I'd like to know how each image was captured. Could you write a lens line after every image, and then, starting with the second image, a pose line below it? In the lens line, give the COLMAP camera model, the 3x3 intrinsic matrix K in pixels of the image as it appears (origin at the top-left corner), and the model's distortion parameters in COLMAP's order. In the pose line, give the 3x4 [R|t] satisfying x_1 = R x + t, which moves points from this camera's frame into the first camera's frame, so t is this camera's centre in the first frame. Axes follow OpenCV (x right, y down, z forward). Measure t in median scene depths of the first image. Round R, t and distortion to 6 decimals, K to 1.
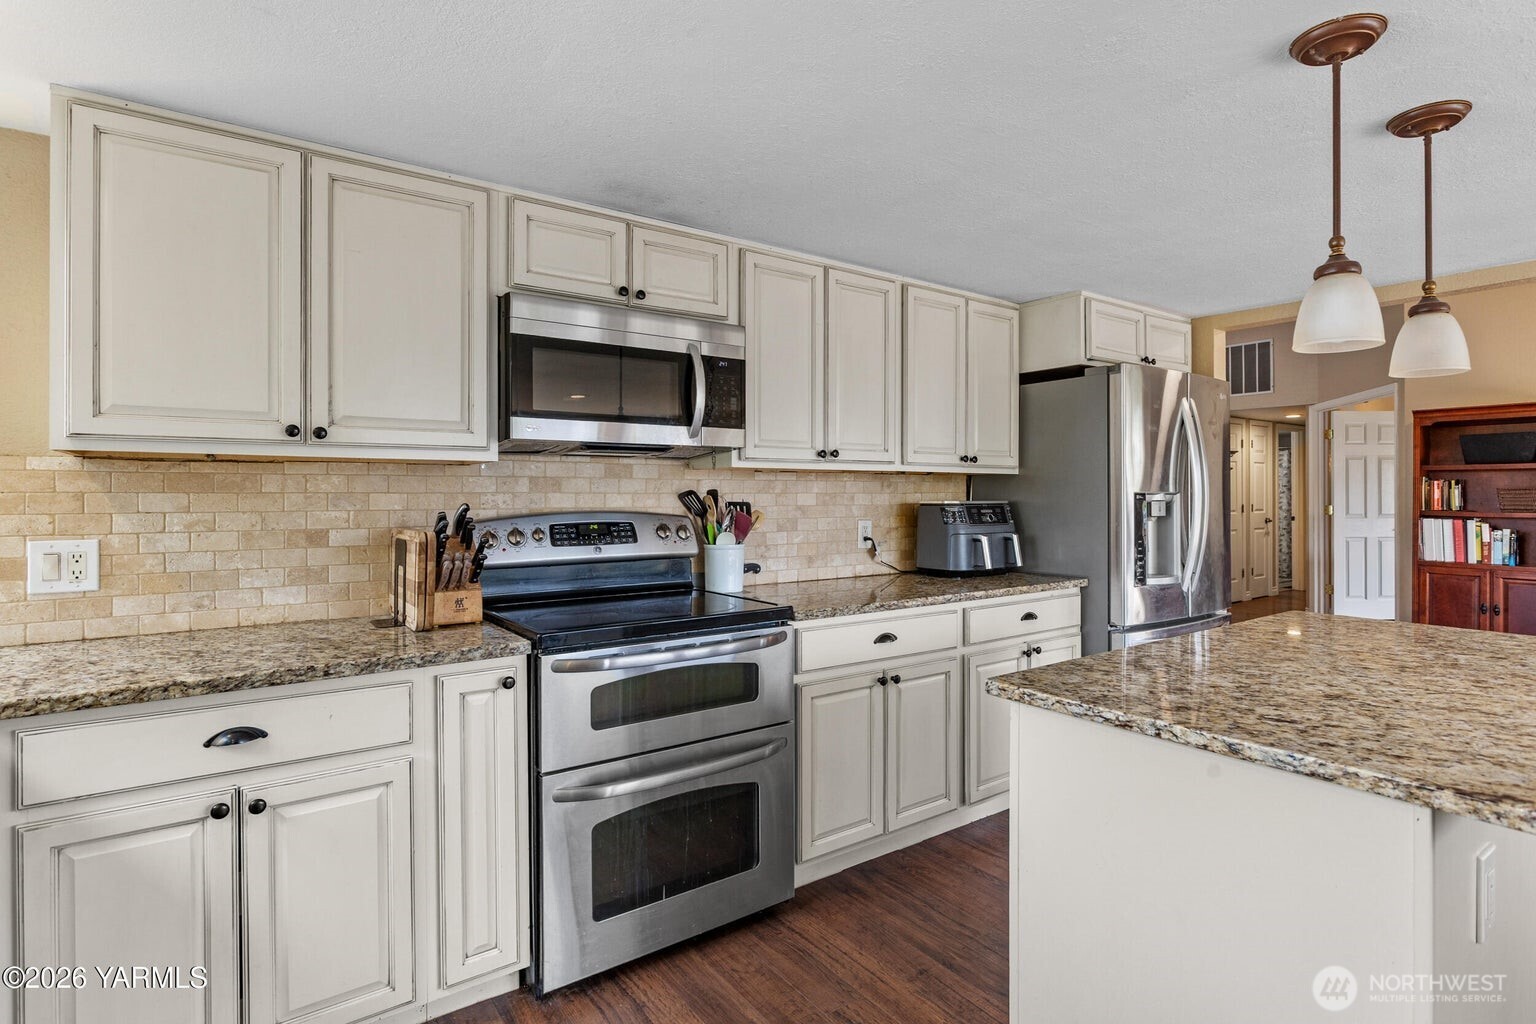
lens RADIAL K [[773.2, 0, 766.1], [0, 773.2, 491.4], [0, 0, 1]] dist [-0.005155, -0.000007]
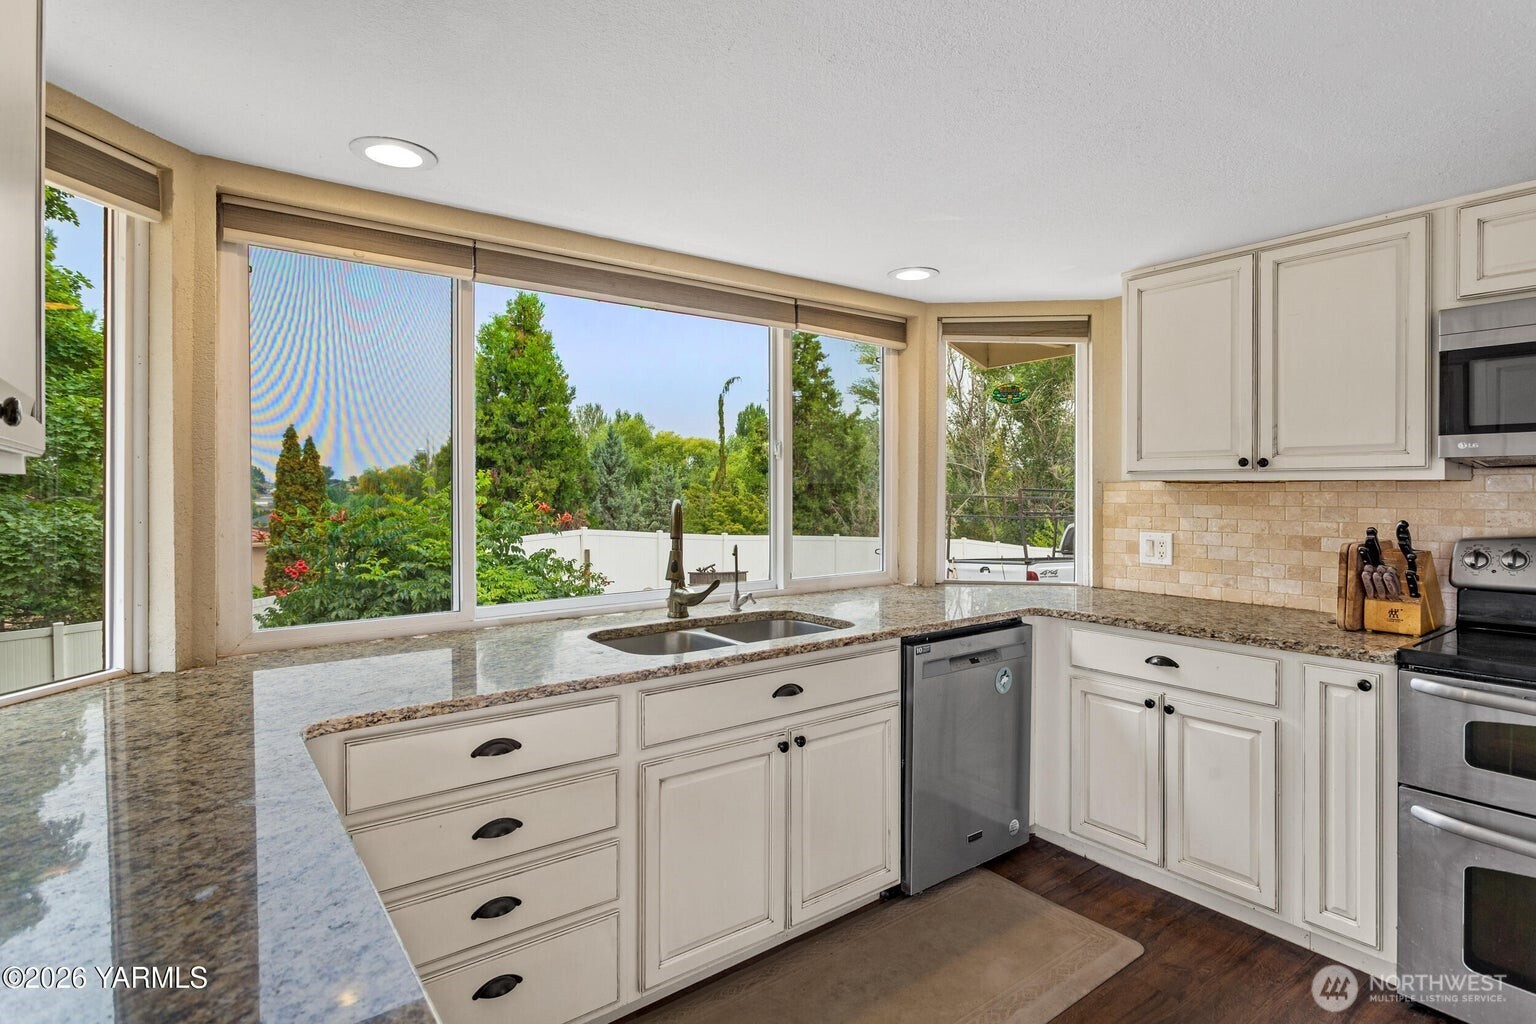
lens RADIAL K [[773.2, 0, 766.1], [0, 773.2, 491.4], [0, 0, 1]] dist [-0.005155, -0.000007]
pose [[0.029953, 0.004878, -0.999539, 0.622533], [0.001137, 0.999987, 0.004914, -0.029568], [0.999551, -0.001284, 0.029947, 0.098109]]
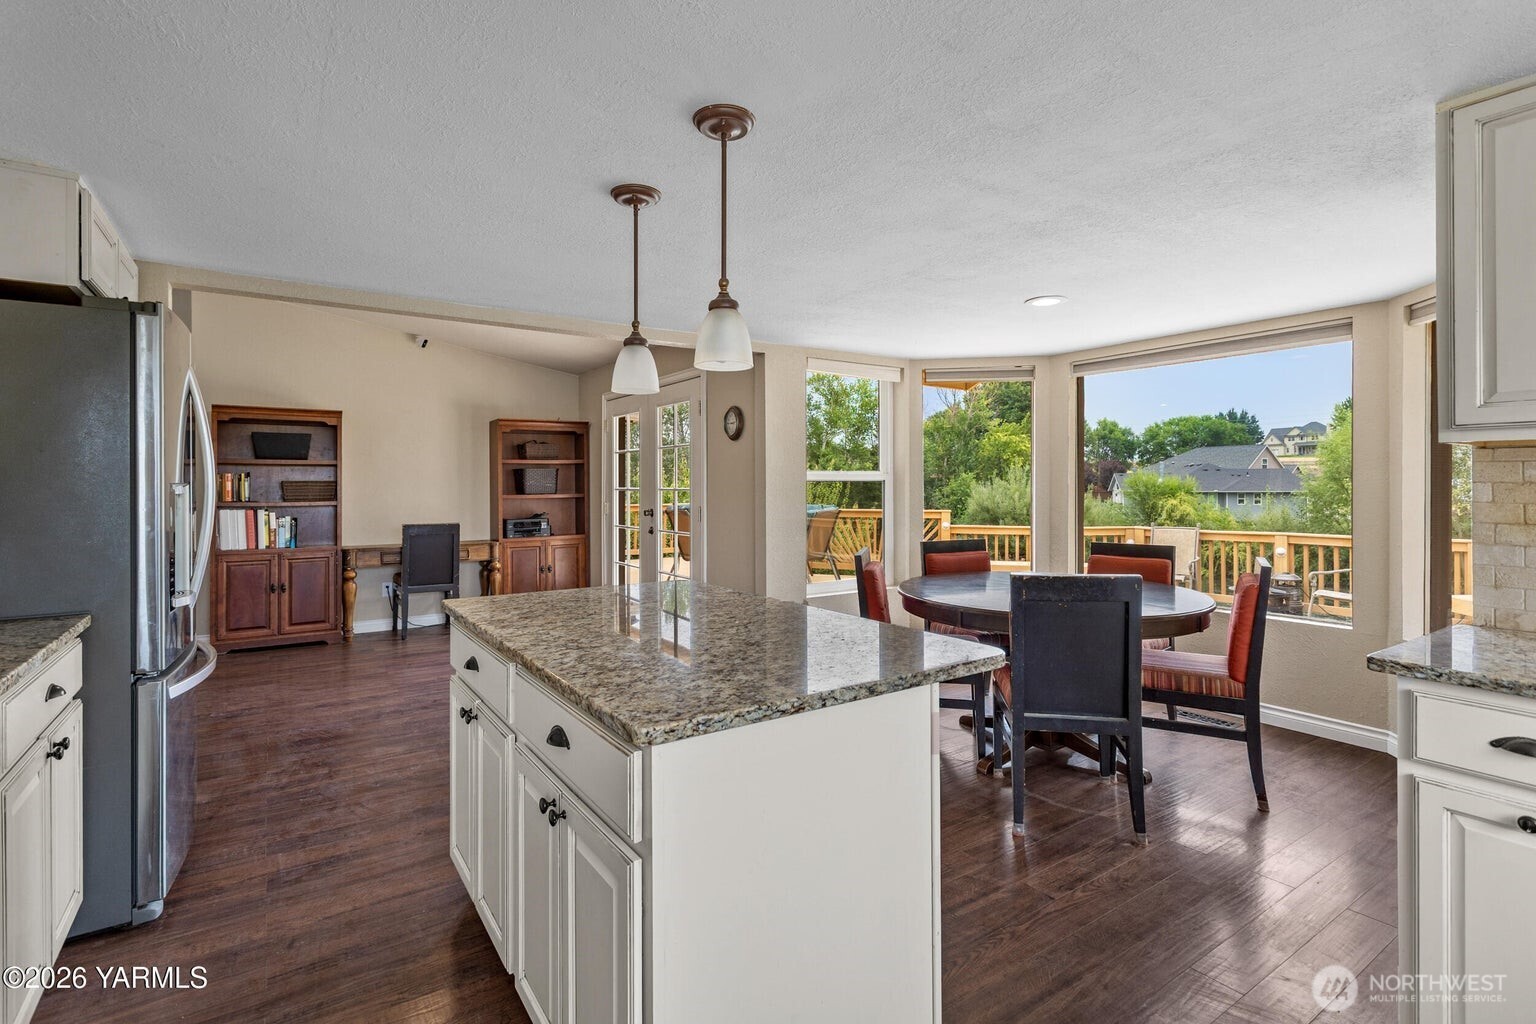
lens RADIAL K [[737.3, 0, 773.8], [0, 737.3, 490.0], [0, 0, 1]] dist [-0.000919, -0.000083]
pose [[0.016514, -0.008563, 0.999827, -0.303308], [0.000740, 0.999963, 0.008552, 0.001312], [-0.999863, 0.000599, 0.016519, 0.595907]]
